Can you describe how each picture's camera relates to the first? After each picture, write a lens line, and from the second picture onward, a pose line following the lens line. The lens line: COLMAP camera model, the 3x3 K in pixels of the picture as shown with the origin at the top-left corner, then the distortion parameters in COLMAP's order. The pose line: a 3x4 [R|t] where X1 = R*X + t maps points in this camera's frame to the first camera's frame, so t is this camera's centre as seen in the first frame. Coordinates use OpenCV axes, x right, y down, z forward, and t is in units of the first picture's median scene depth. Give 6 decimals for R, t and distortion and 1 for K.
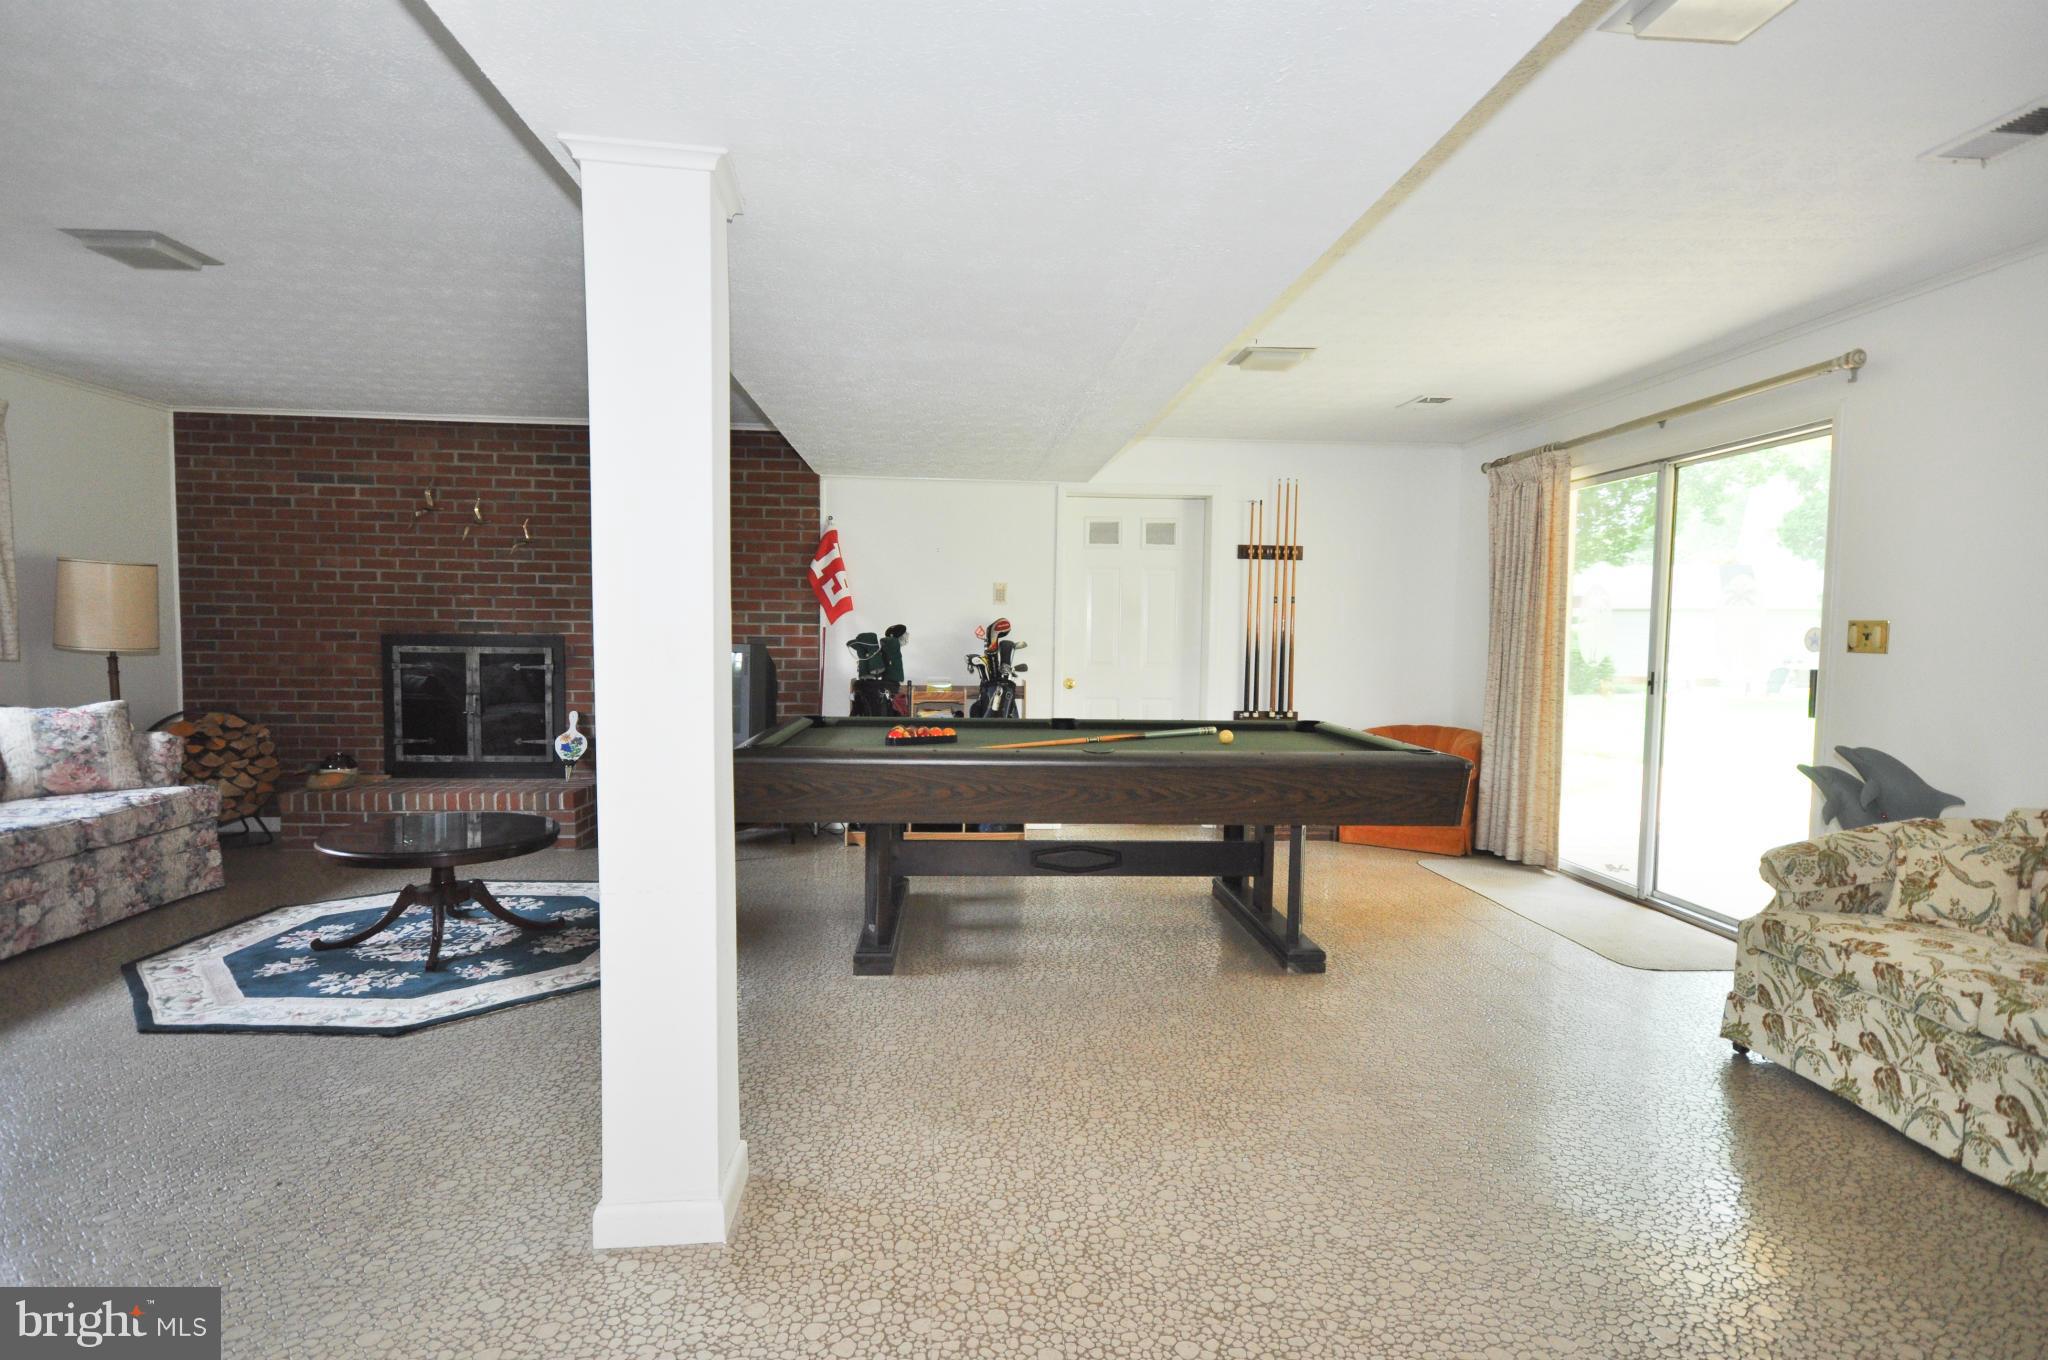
lens RADIAL K [[1071.0, 0, 1015.3], [0, 1071.0, 698.0], [0, 0, 1]] dist [0.043992, -0.012153]
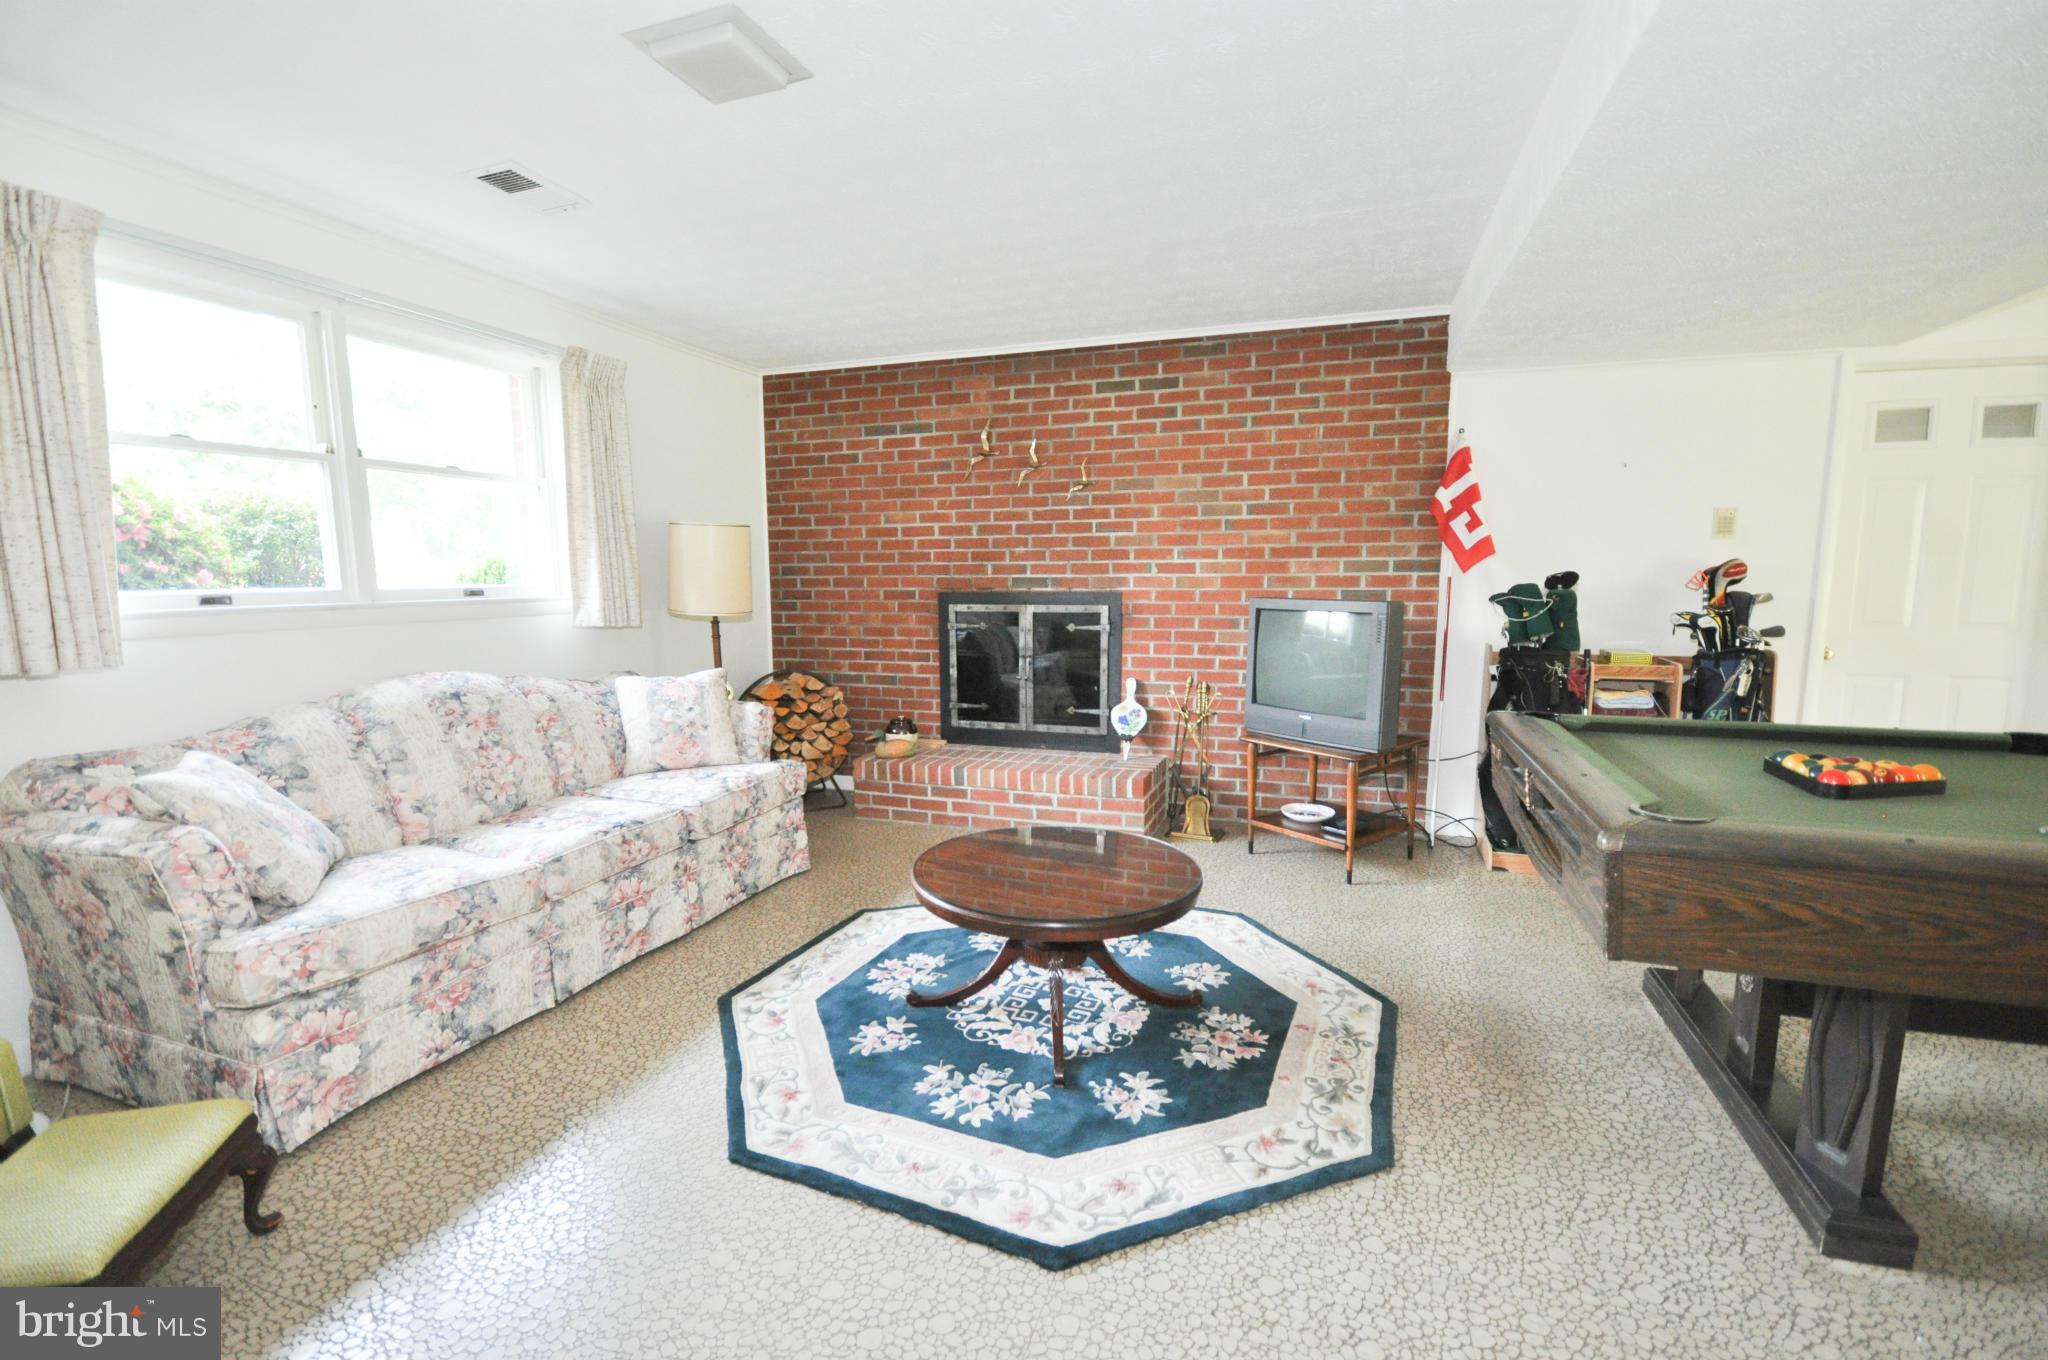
lens RADIAL K [[926.9, 0, 1022.2], [0, 926.9, 703.1], [0, 0, 1]] dist [0.000874, 0.000355]
pose [[0.925372, 0.035335, -0.377410, -0.209541], [-0.008109, 0.997263, 0.073485, -0.022796], [0.378973, -0.064941, 0.923126, 0.277120]]
